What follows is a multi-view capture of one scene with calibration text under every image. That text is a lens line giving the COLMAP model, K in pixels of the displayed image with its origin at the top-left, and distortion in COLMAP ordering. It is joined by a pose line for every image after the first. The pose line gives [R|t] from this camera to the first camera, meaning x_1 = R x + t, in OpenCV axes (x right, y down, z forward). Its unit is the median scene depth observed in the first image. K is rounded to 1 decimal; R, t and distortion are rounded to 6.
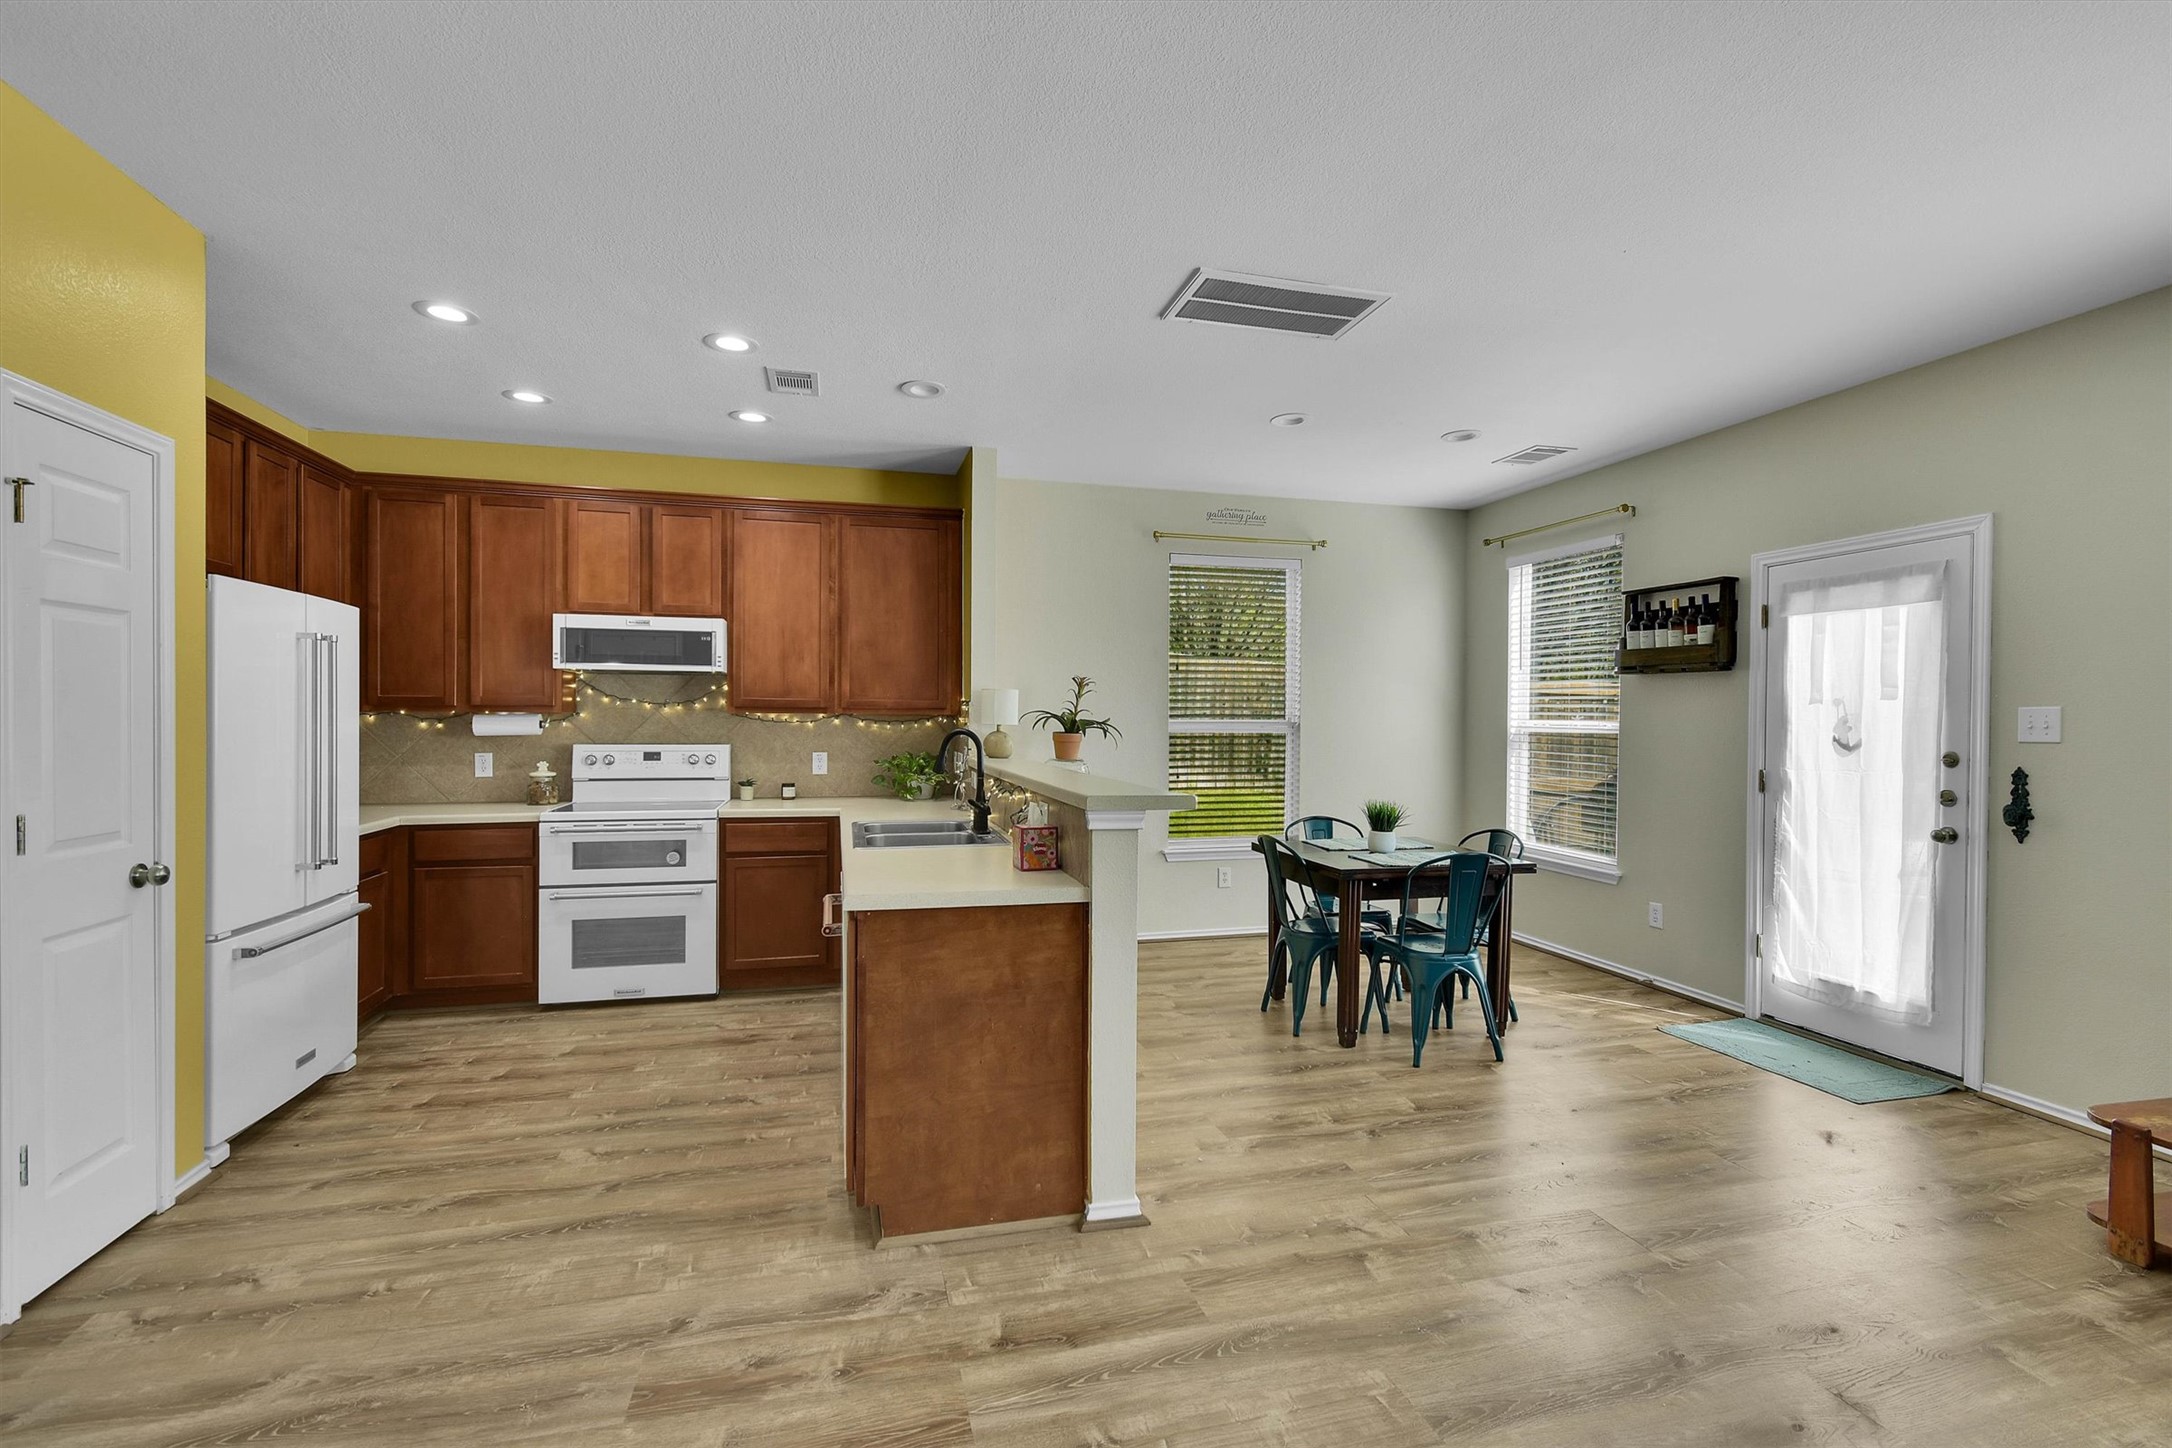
lens RADIAL K [[966.1, 0, 1086.0], [0, 966.1, 724.0], [0, 0, 1]] dist [0.005564, 0.000733]
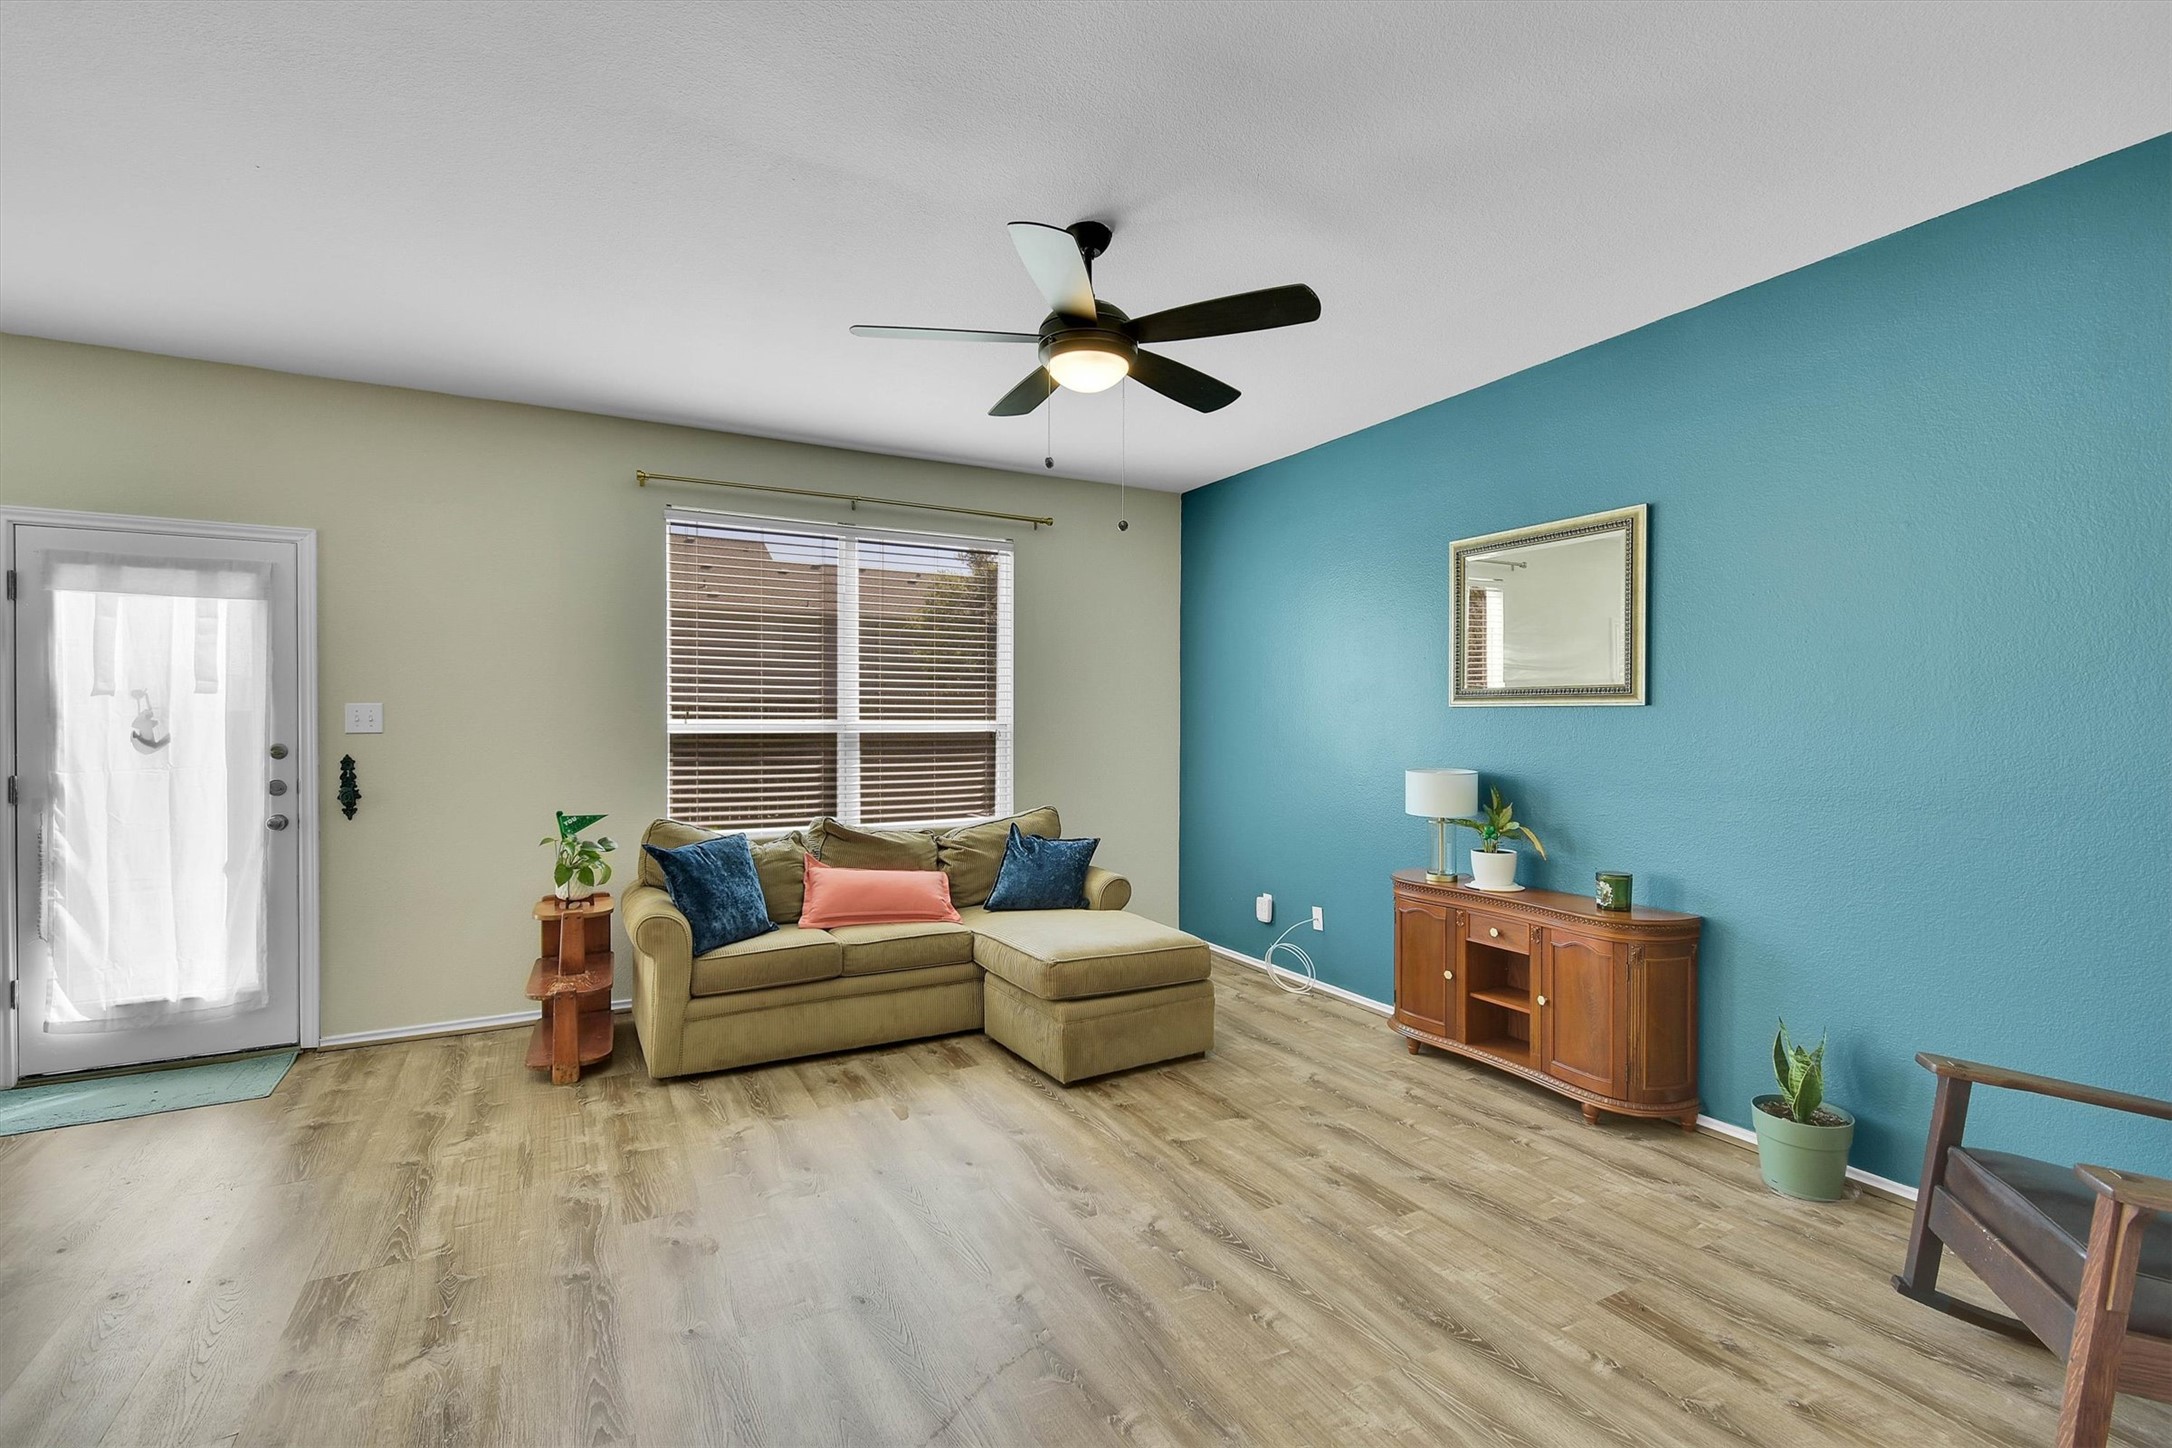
lens RADIAL K [[954.9, 0, 1086.0], [0, 954.9, 724.0], [0, 0, 1]] dist [0.000457, -0.000022]
pose [[-0.238874, -0.010699, 0.970992, -0.331837], [0.001799, 0.999933, 0.011460, -0.003769], [-0.971049, 0.004485, -0.238839, 0.379151]]
